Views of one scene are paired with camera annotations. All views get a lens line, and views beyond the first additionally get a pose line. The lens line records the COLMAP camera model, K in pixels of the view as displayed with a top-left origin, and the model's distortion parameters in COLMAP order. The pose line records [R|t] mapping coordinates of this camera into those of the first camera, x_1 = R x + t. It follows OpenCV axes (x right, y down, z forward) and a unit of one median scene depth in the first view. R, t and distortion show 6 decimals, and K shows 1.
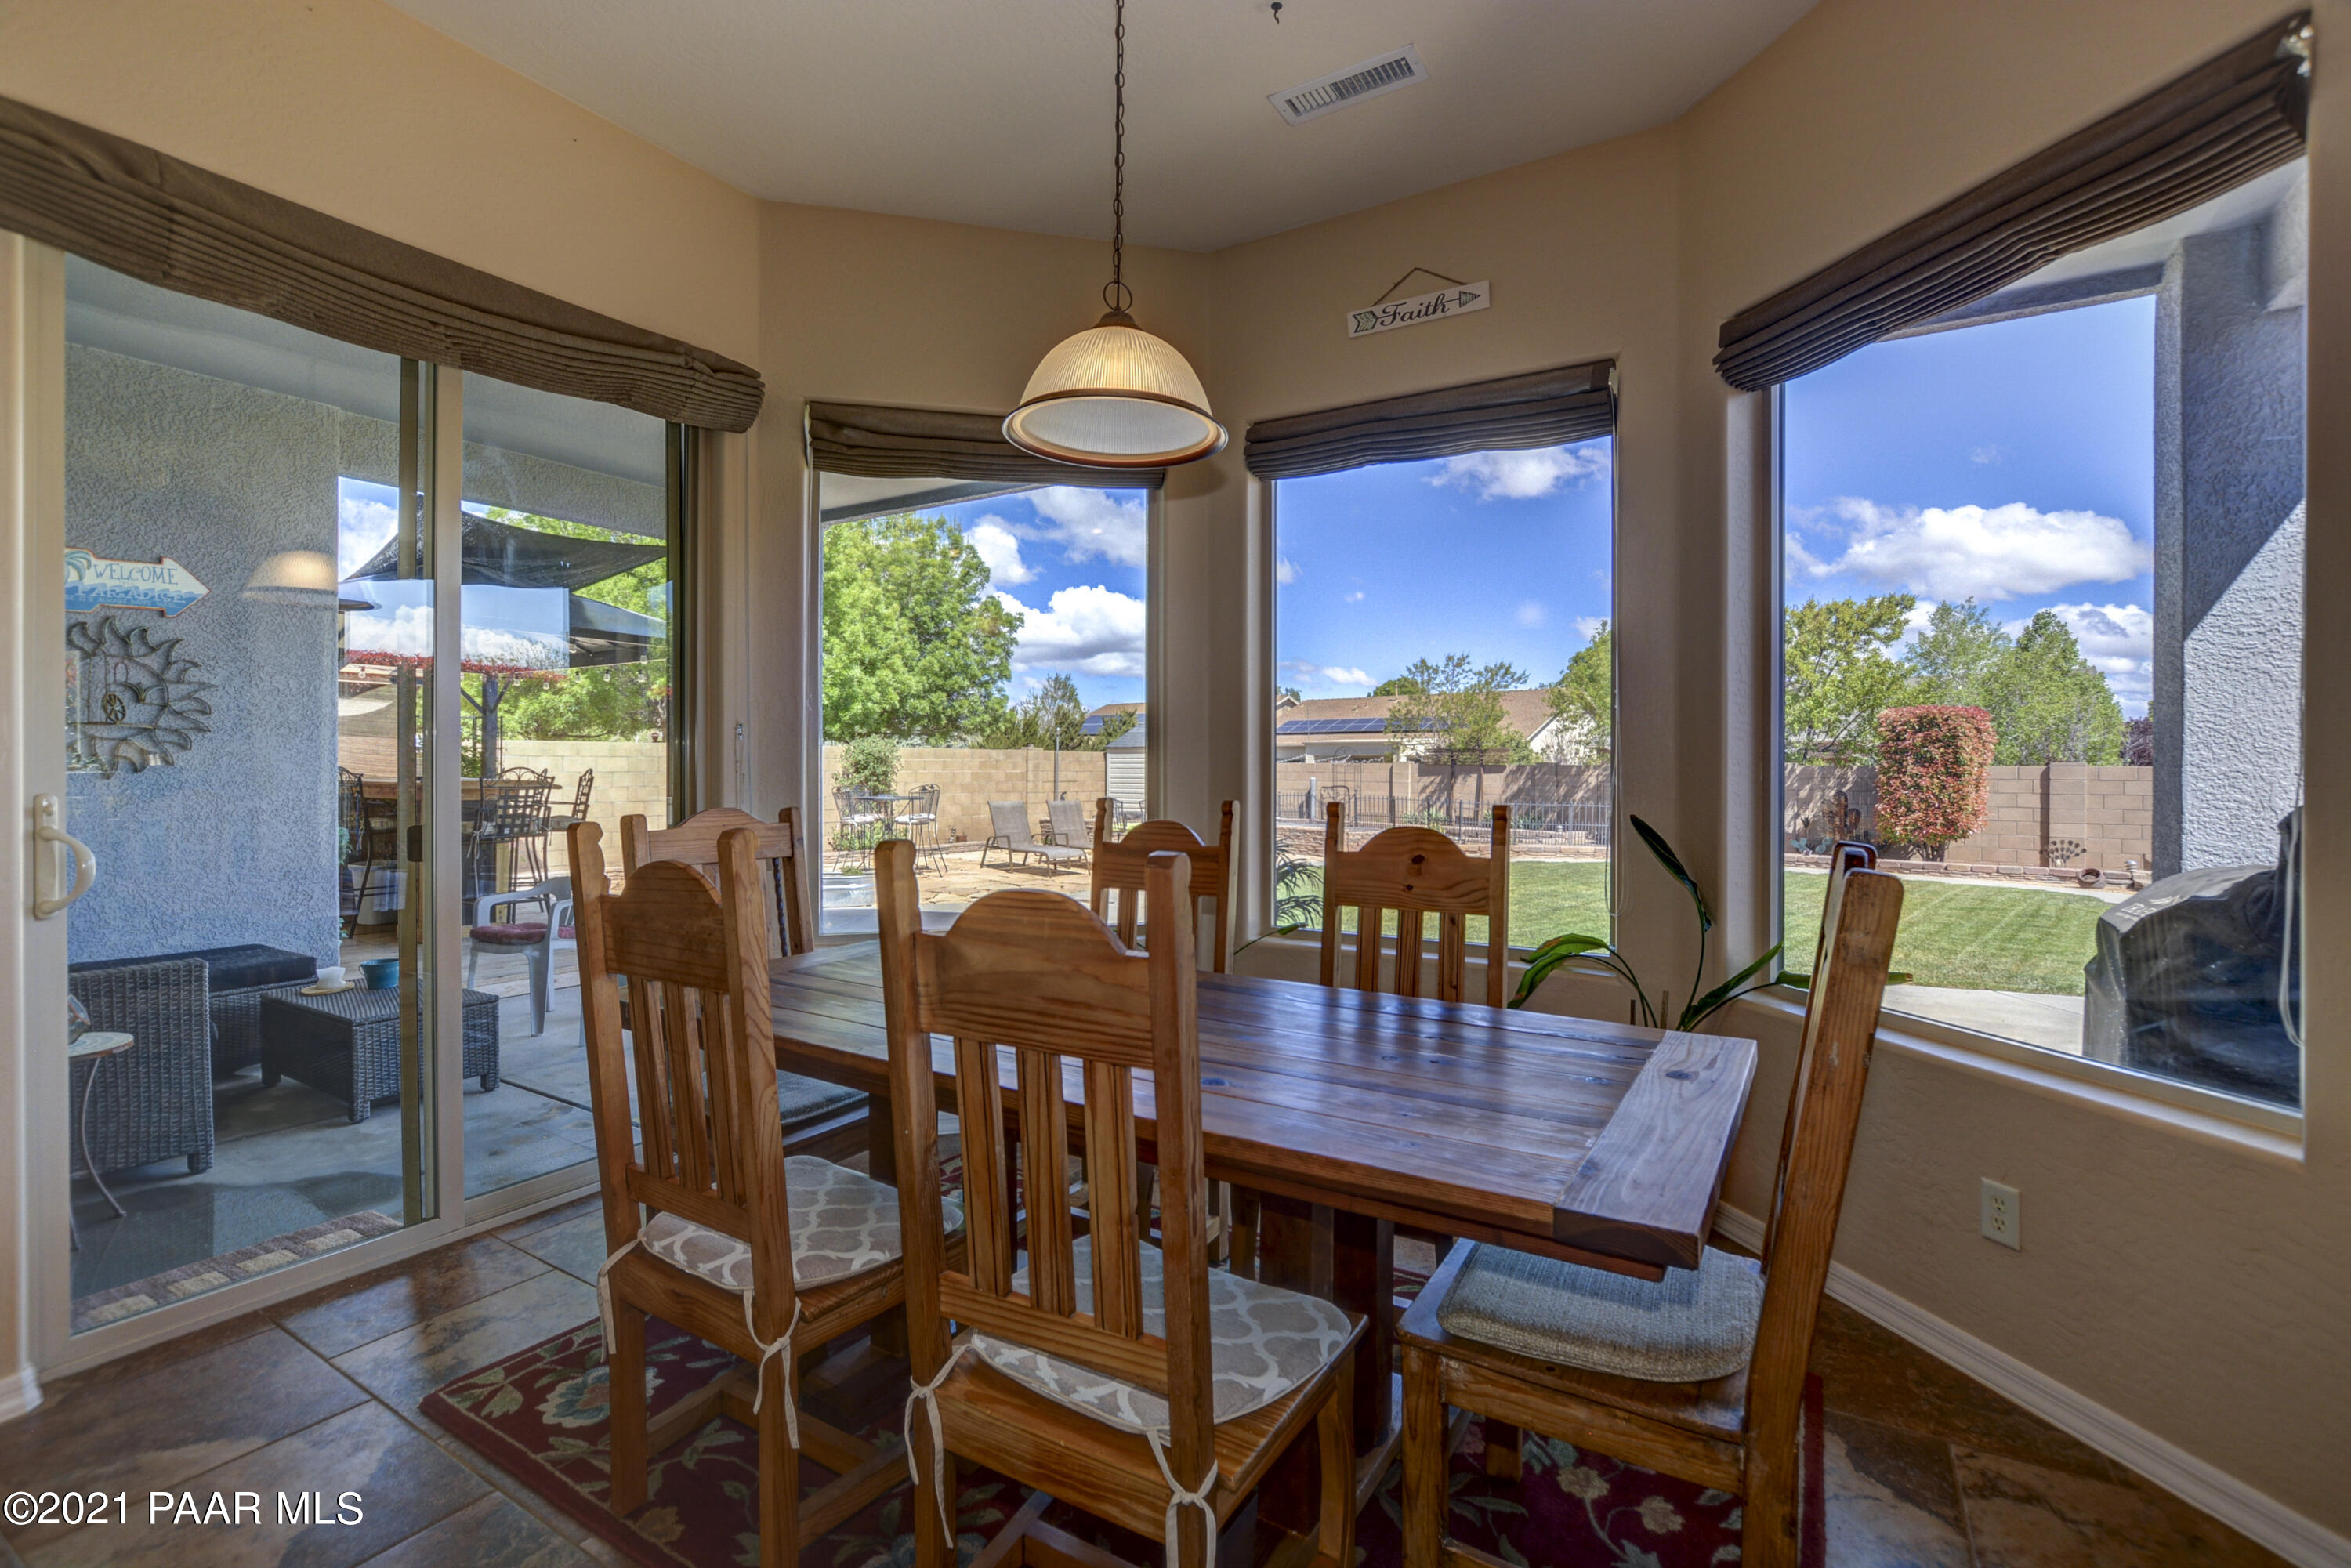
lens RADIAL K [[1030.2, 0, 1182.4], [0, 1030.2, 771.1], [0, 0, 1]] dist [-0.003903, 0.000469]
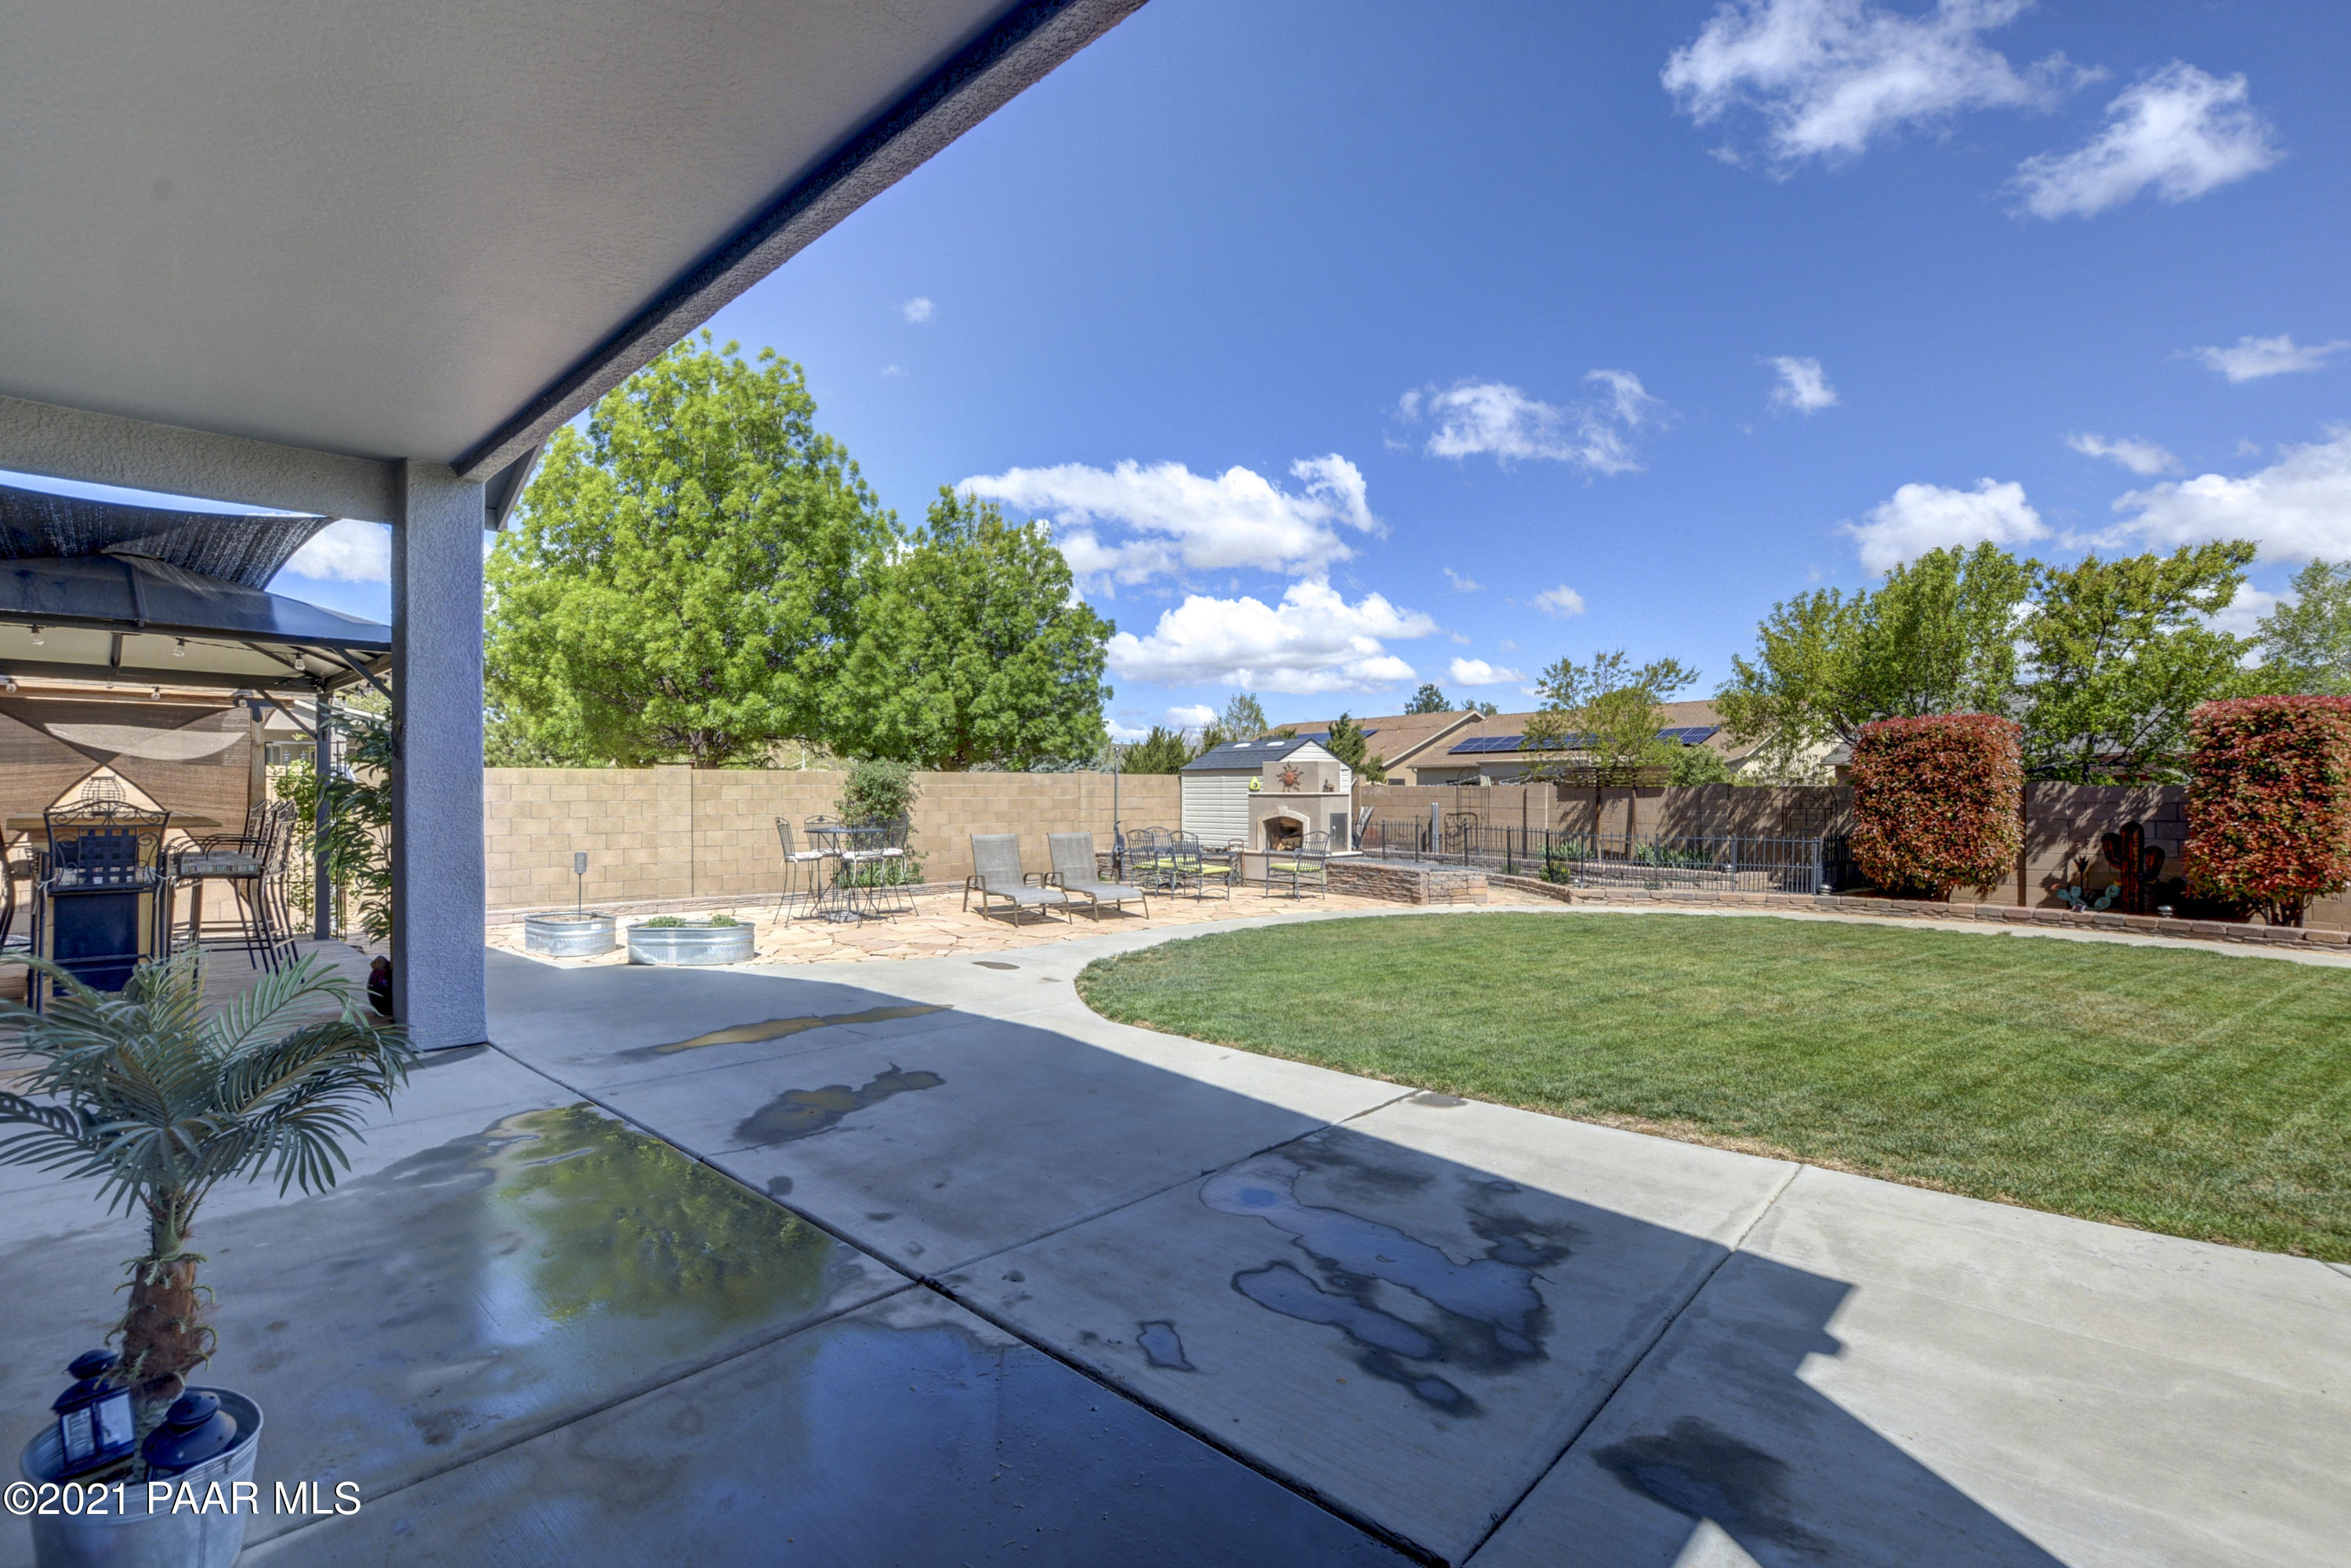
lens RADIAL K [[1055.2, 0, 1175.5], [0, 1055.2, 784.0], [0, 0, 1]] dist [-0.015563, 0.000311]
pose [[0.977933, -0.007356, -0.208787, 0.160719], [0.005249, 0.999930, -0.010645, -0.002048], [0.208851, 0.009315, 0.977903, 0.180812]]
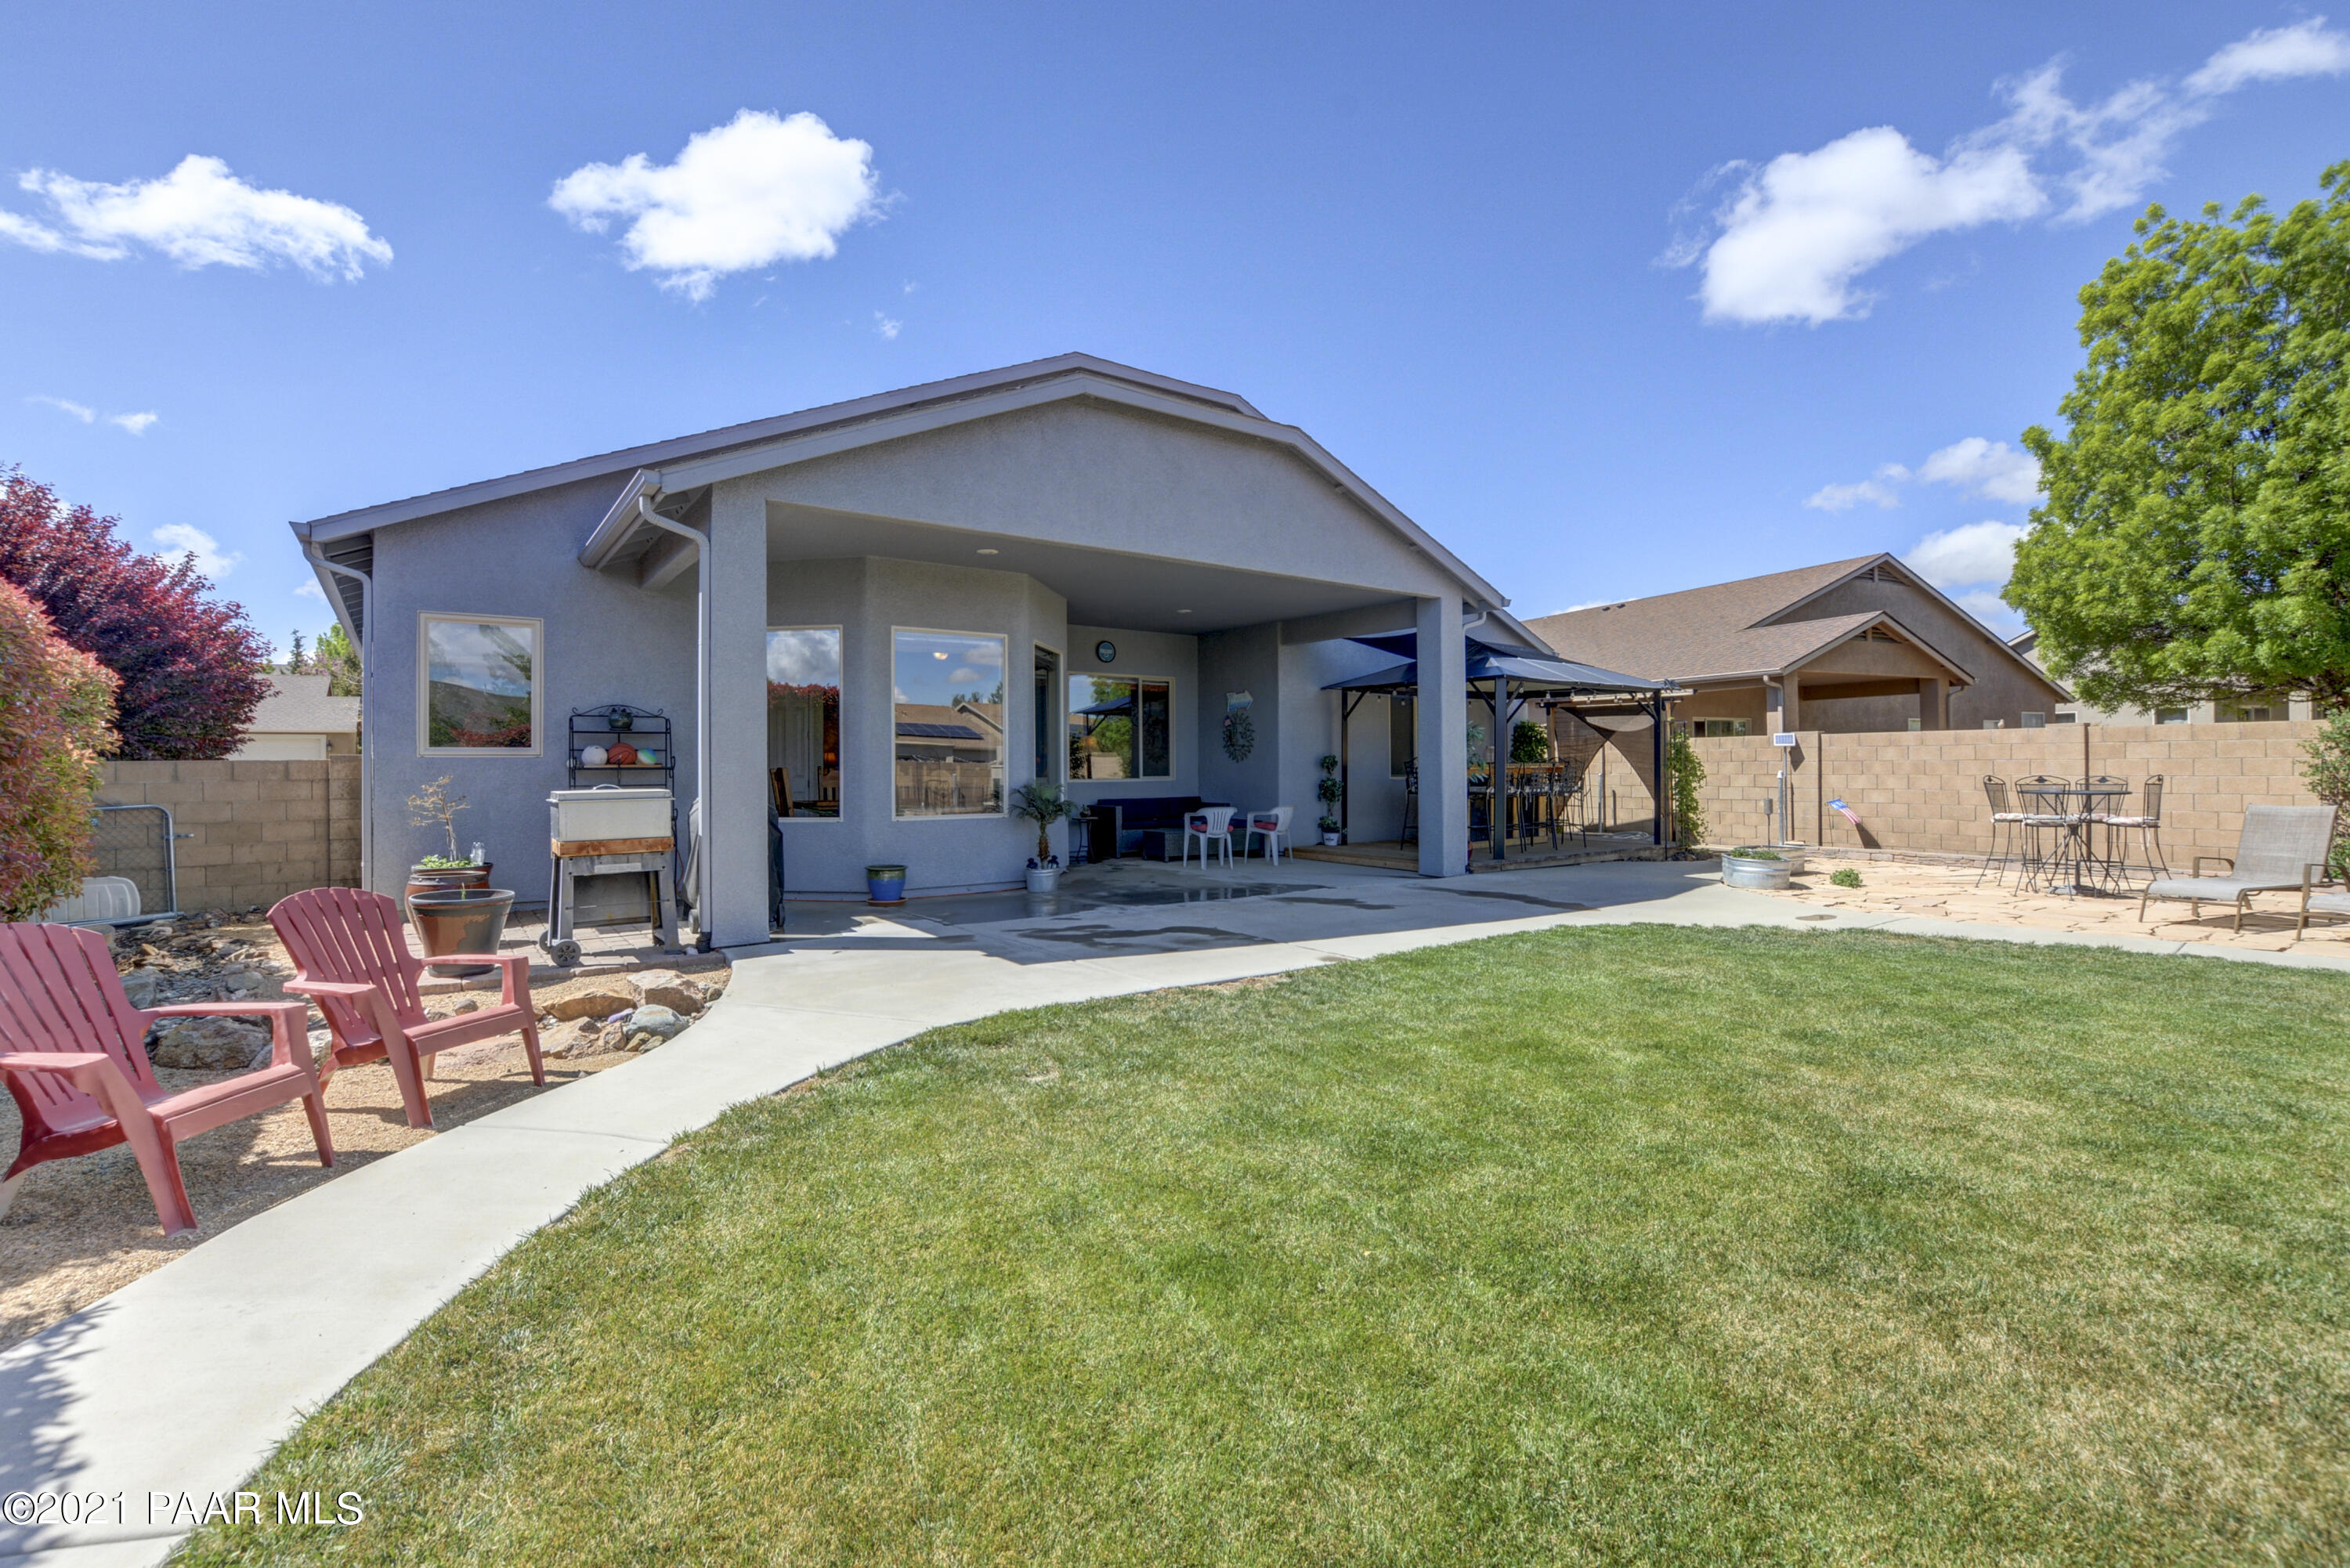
lens RADIAL K [[1050.8, 0, 1179.9], [0, 1050.8, 776.3], [0, 0, 1]] dist [-0.016077, 0.000120]
pose [[-0.387847, 0.006393, -0.921702, 0.643616], [-0.002748, 0.999963, 0.008092, 0.009692], [0.921720, 0.005672, -0.387815, 0.651084]]
